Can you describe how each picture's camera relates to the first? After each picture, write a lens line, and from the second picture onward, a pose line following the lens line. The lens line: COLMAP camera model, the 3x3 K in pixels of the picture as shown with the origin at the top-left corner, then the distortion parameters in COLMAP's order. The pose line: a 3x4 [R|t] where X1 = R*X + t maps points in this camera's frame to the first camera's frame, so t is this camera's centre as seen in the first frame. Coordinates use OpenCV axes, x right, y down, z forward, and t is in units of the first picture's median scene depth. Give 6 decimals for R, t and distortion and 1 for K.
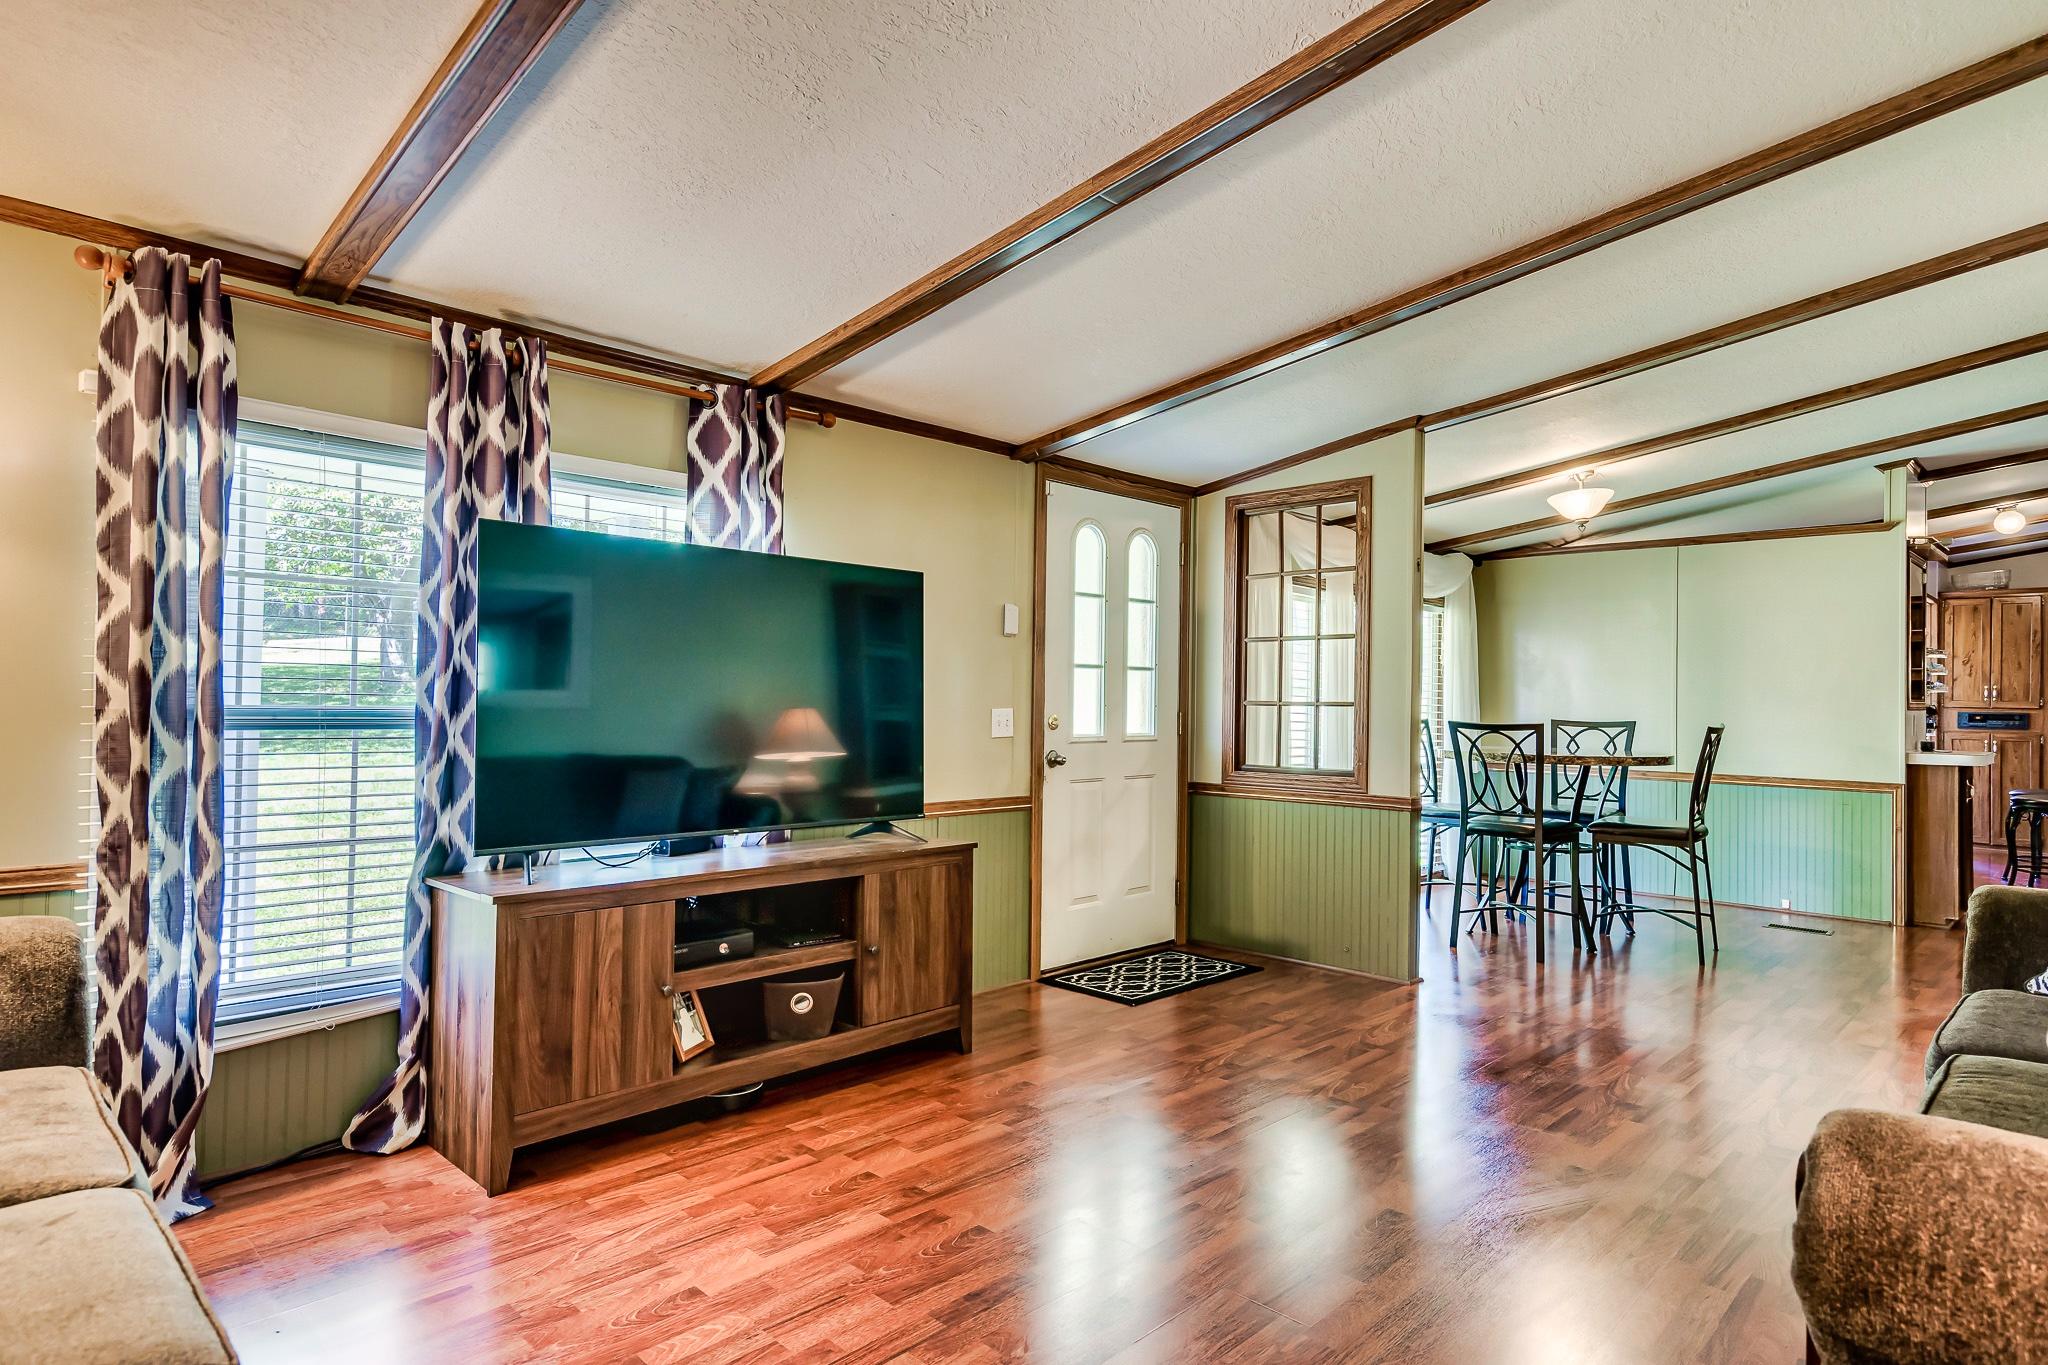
lens RADIAL K [[1130.1, 0, 1024.0], [0, 1130.1, 682.5], [0, 0, 1]] dist [0.002824, 0.000903]
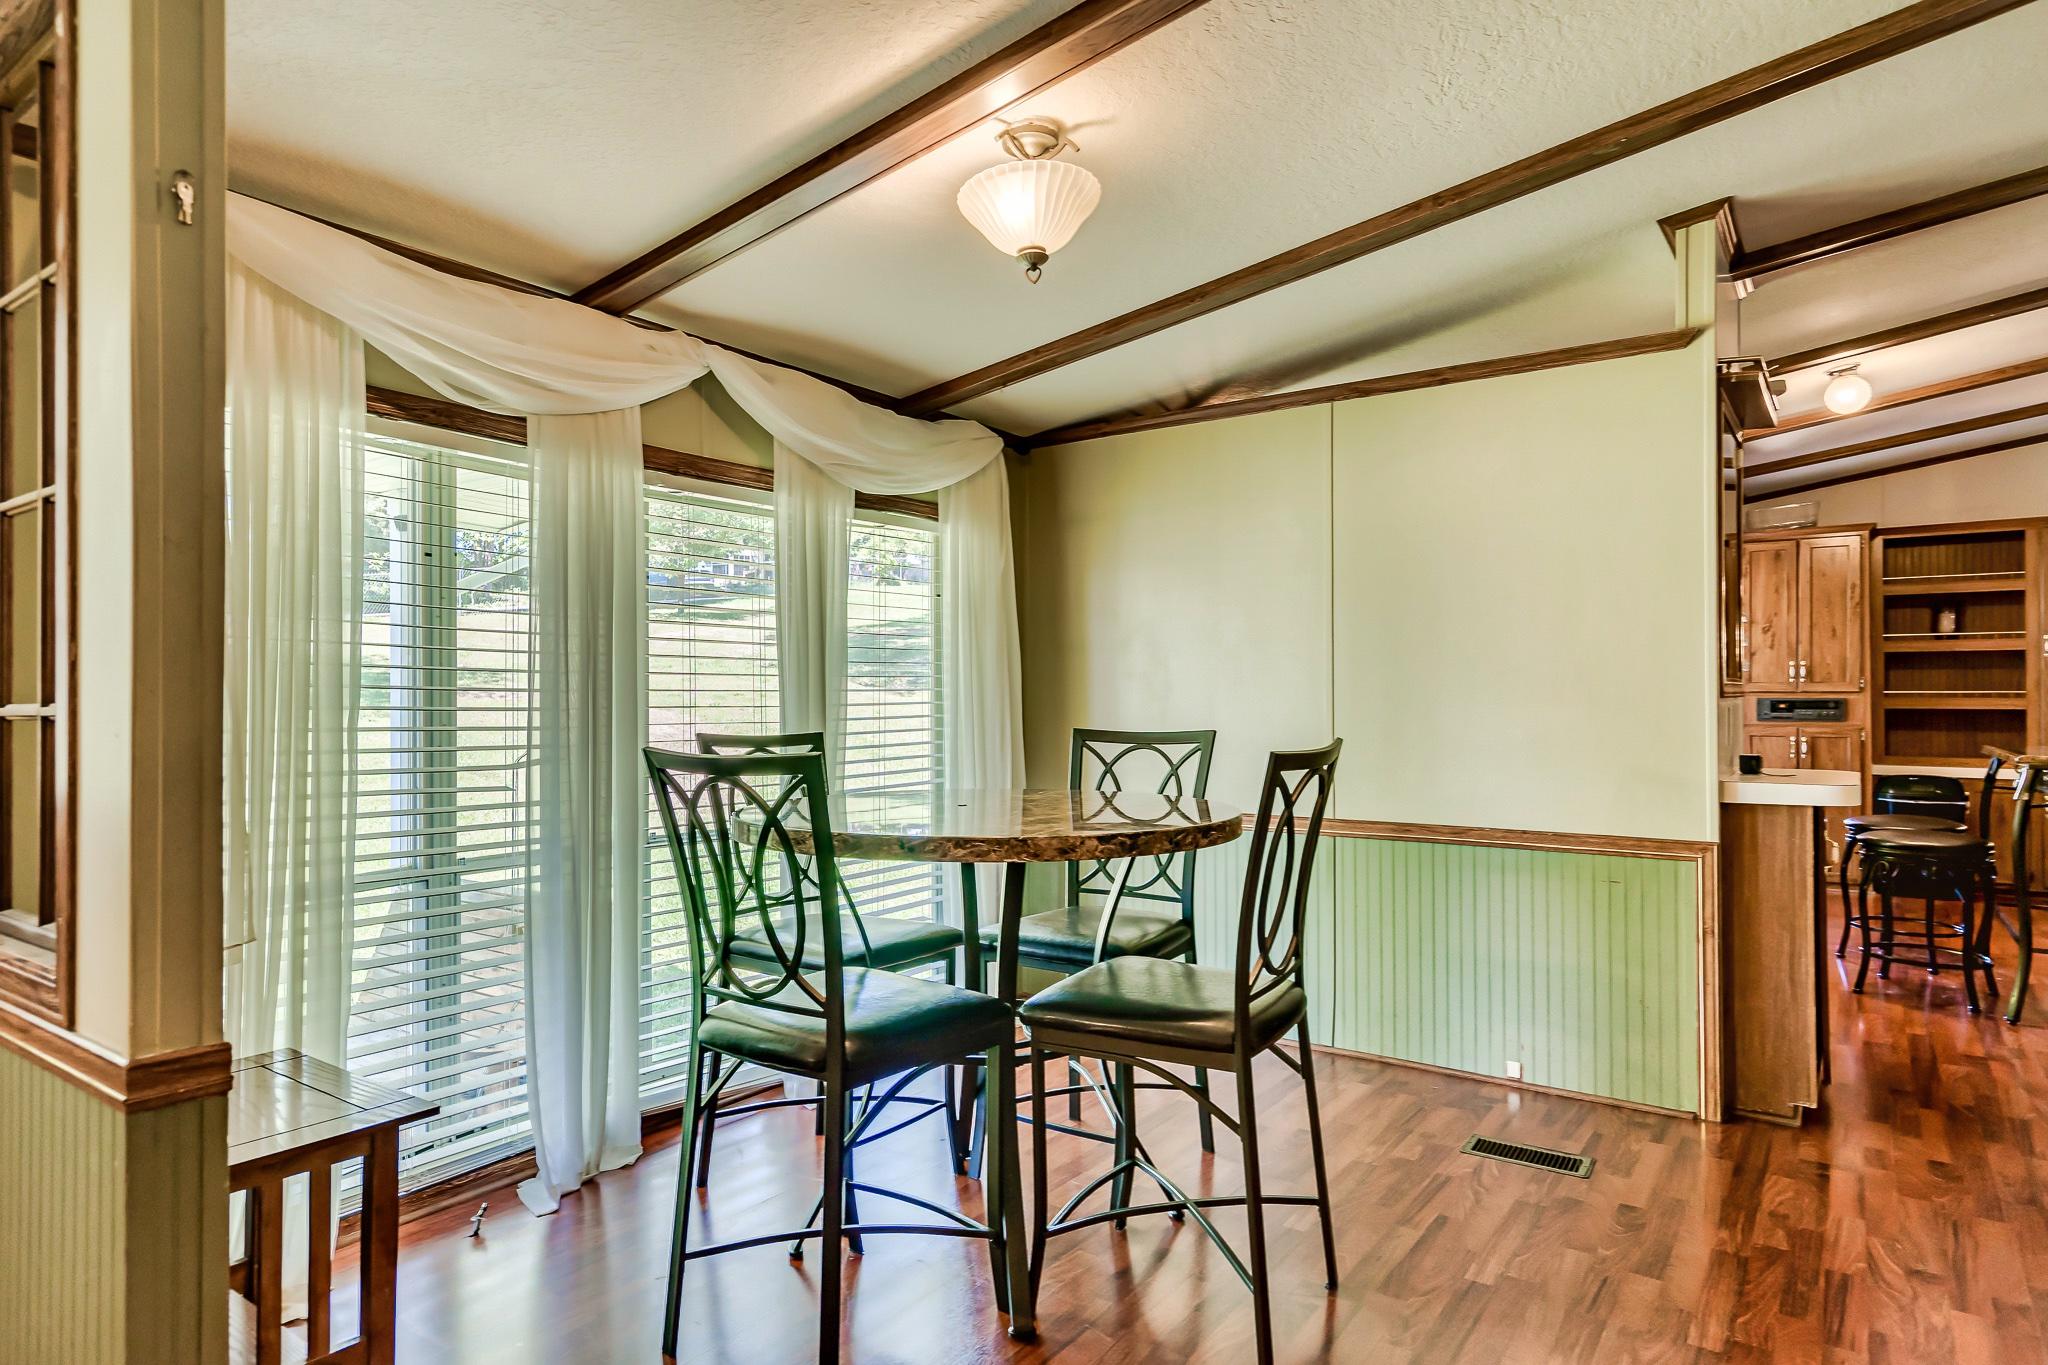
lens RADIAL K [[1188.4, 0, 1024.5], [0, 1188.4, 689.4], [0, 0, 1]] dist [0.000224, -0.000173]
pose [[0.986676, -0.016376, 0.161873, 0.366587], [0.015323, 0.999853, 0.007752, 0.011119], [-0.161976, -0.005168, 0.986781, 0.499072]]
